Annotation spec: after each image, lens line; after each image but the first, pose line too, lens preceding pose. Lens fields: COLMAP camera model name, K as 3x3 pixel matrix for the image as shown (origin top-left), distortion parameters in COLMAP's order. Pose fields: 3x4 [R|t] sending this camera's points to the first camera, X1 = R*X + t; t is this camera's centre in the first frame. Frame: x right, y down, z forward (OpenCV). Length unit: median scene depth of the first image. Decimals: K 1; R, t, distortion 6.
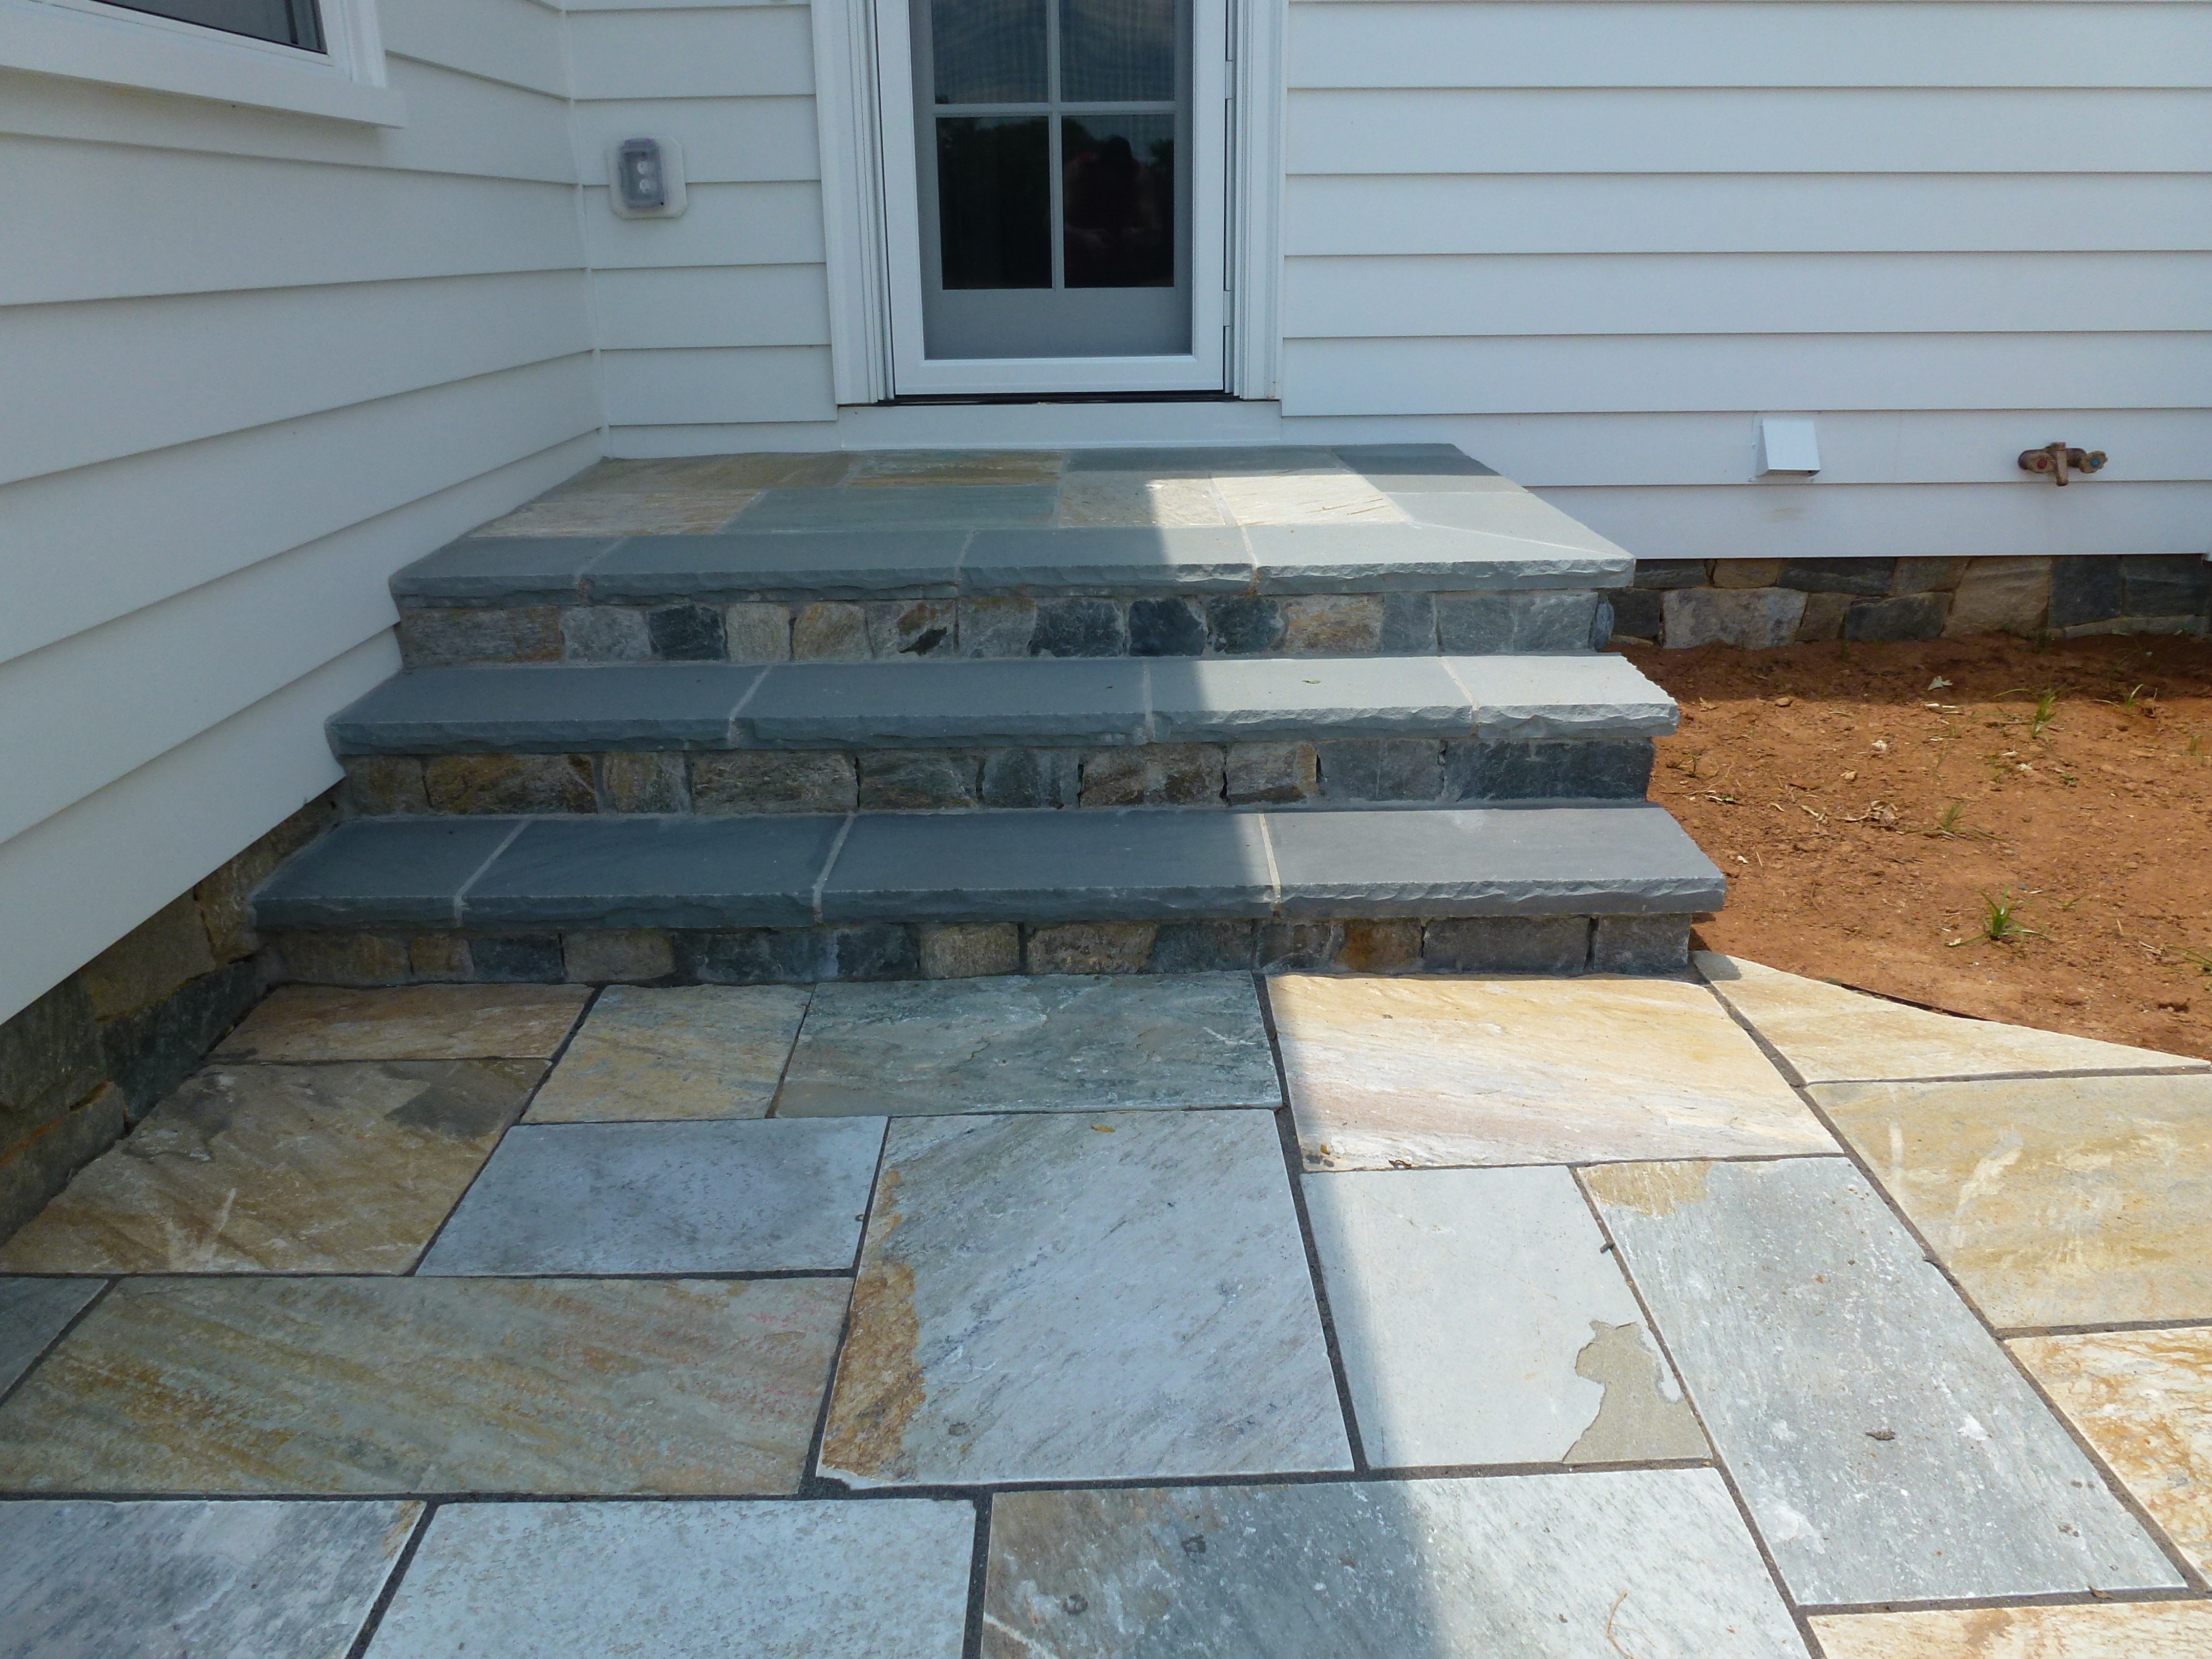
lens RADIAL K [[1590.6, 0, 1113.6], [0, 1590.6, 826.5], [0, 0, 1]] dist [-0.045590, 0.014235]
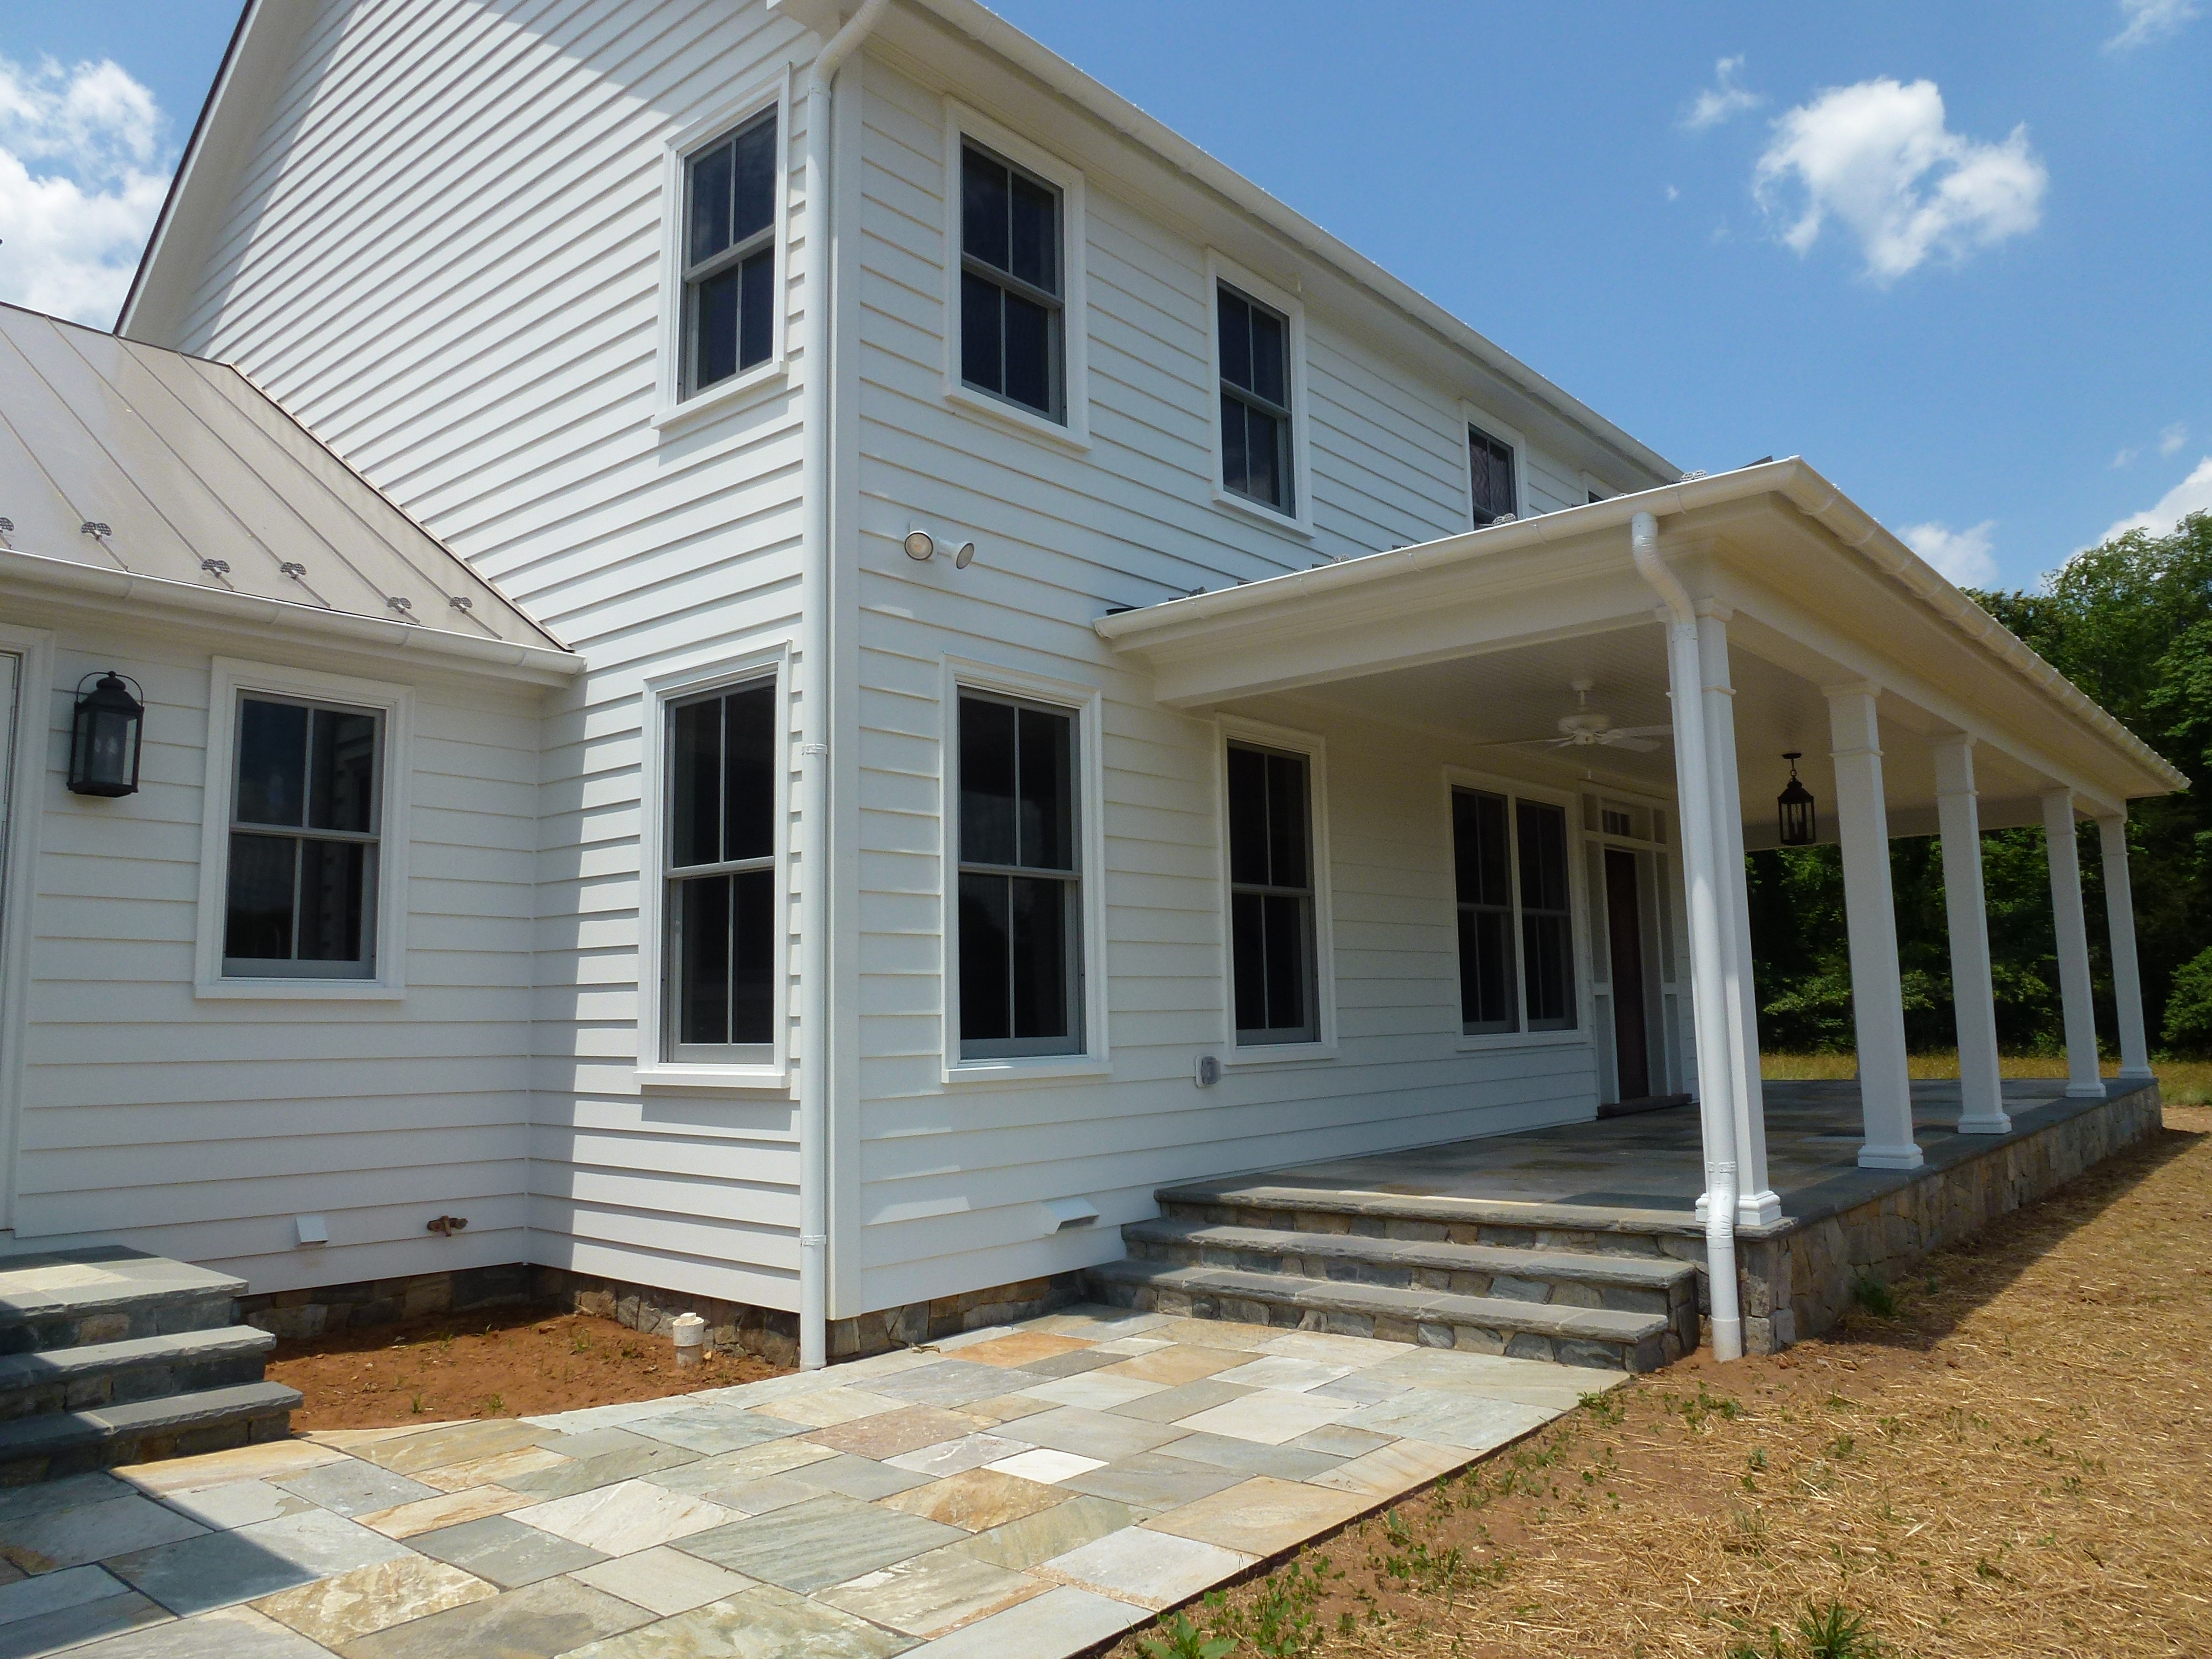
lens RADIAL K [[1590.6, 0, 1109.2], [0, 1590.6, 822.6], [0, 0, 1]] dist [-0.045590, 0.014235]
pose [[0.651472, 0.102760, 0.751681, -0.492747], [0.264155, 0.898066, -0.351711, 0.280575], [-0.711201, 0.427690, 0.557920, -1.123321]]
